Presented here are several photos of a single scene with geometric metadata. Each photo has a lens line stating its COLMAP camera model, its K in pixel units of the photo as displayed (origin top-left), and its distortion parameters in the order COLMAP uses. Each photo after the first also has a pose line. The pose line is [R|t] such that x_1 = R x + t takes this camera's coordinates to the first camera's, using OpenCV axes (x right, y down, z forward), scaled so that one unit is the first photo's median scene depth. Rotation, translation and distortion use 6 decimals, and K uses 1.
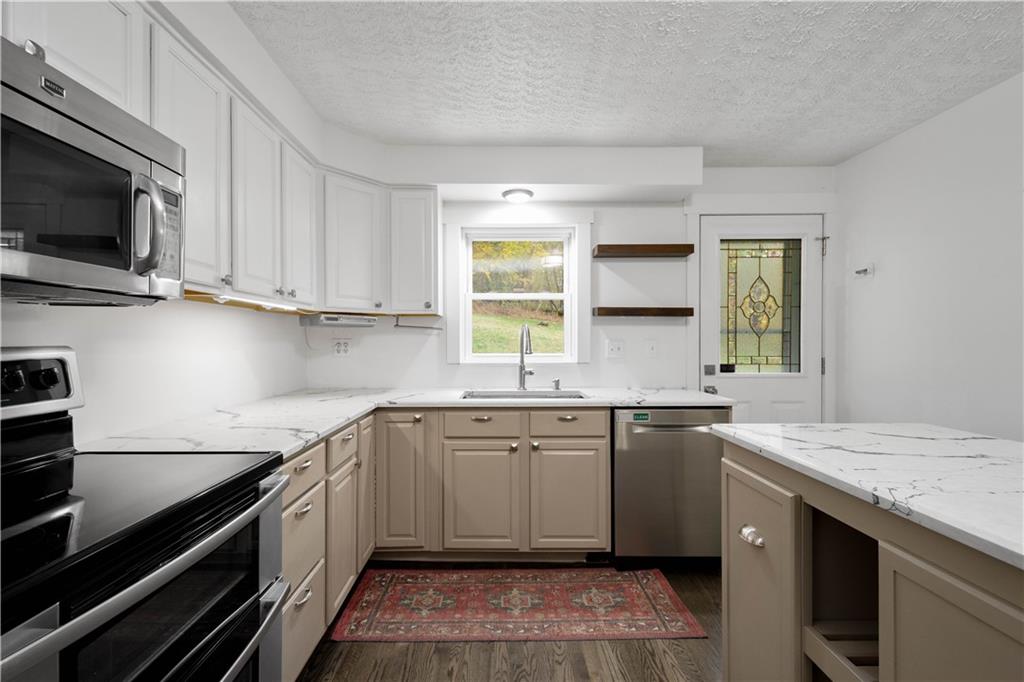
lens RADIAL K [[450.5, 0, 509.3], [0, 450.5, 345.7], [0, 0, 1]] dist [0.002183, 0.000097]
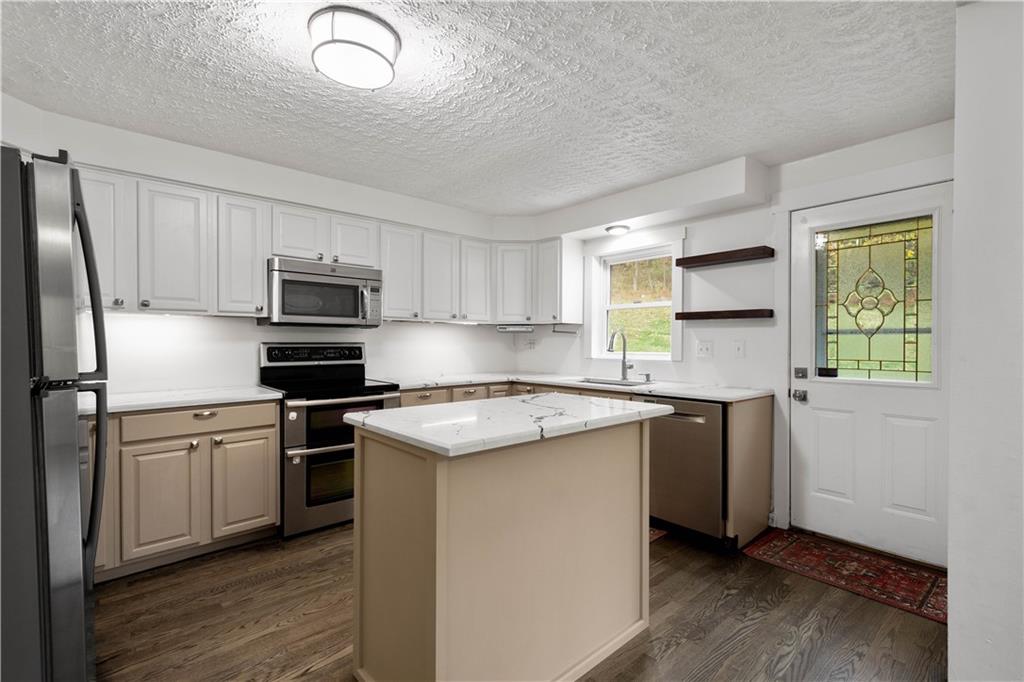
lens RADIAL K [[450.5, 0, 512.5], [0, 450.5, 348.4], [0, 0, 1]] dist [0.002183, 0.000097]
pose [[0.658089, 0.013870, -0.752812, 0.782739], [-0.011760, 0.999898, 0.008142, 0.001978], [0.752848, 0.003494, 0.658185, -0.082751]]
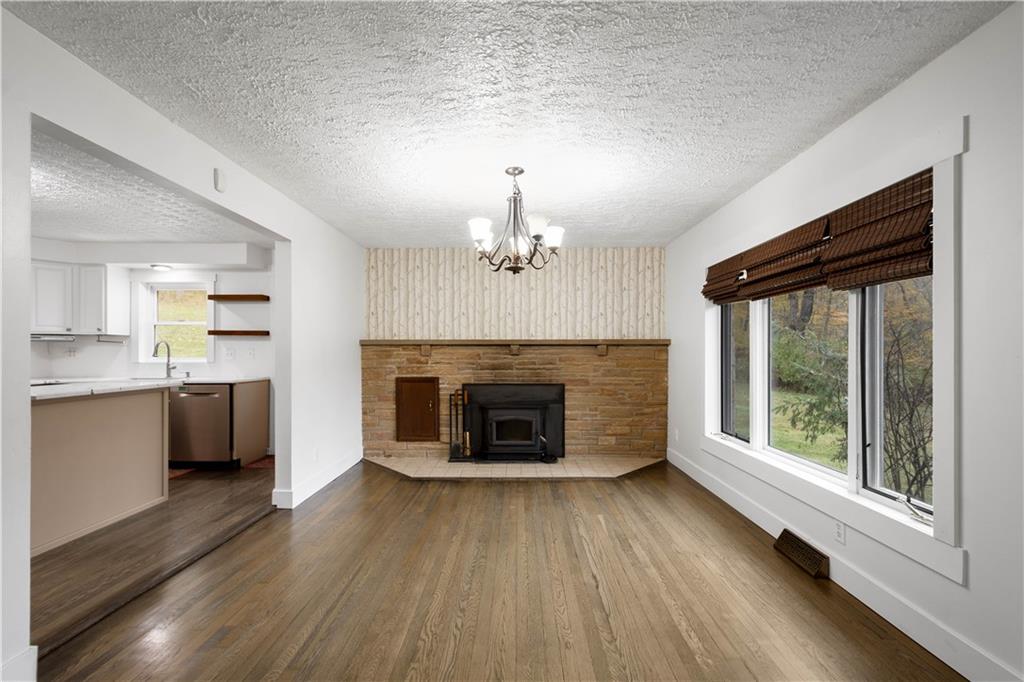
lens RADIAL K [[450.5, 0, 510.6], [0, 450.5, 352.9], [0, 0, 1]] dist [0.002183, 0.000097]
pose [[0.999836, 0.000507, -0.018079, 1.383359], [-0.000750, 0.999909, -0.013433, 0.024547], [0.018070, 0.013444, 0.999746, -0.722446]]
